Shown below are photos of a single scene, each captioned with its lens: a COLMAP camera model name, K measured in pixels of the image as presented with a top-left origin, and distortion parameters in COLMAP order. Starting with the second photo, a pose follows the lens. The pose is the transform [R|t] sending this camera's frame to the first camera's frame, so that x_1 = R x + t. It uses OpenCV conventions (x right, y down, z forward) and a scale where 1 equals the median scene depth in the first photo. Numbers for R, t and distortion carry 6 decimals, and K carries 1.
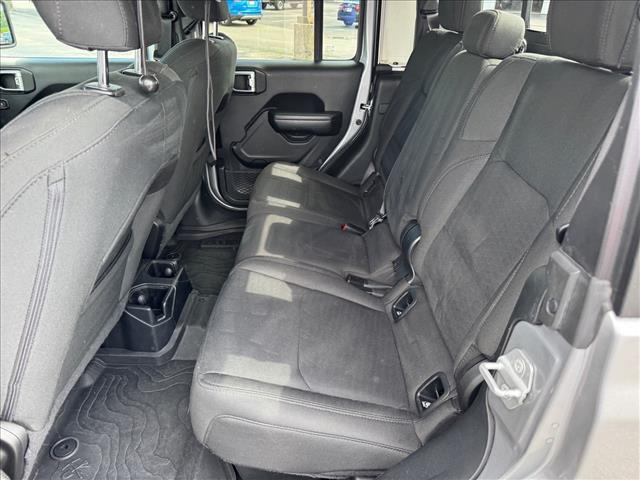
lens RADIAL K [[445.8, 0, 319.7], [0, 445.8, 240.1], [0, 0, 1]] dist [-0.001265, -0.000597]
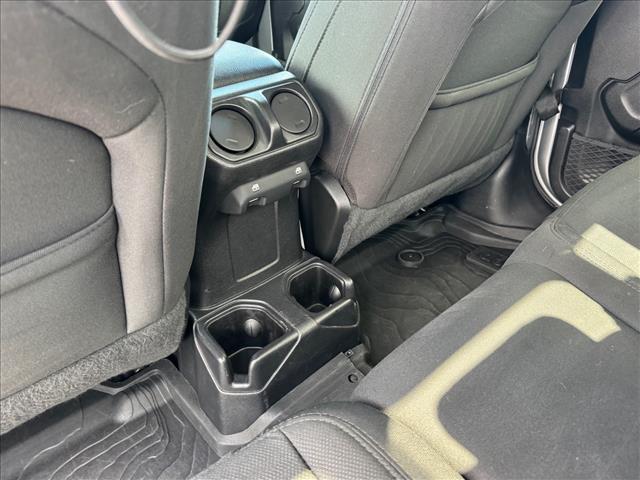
lens RADIAL K [[492.4, 0, 318.7], [0, 492.4, 240.6], [0, 0, 1]] dist [-0.005706, -0.002485]
pose [[0.655918, 0.374202, -0.655549, 0.003900], [-0.307664, 0.925591, 0.220511, -0.115272], [0.689286, 0.057052, 0.722240, 0.605976]]
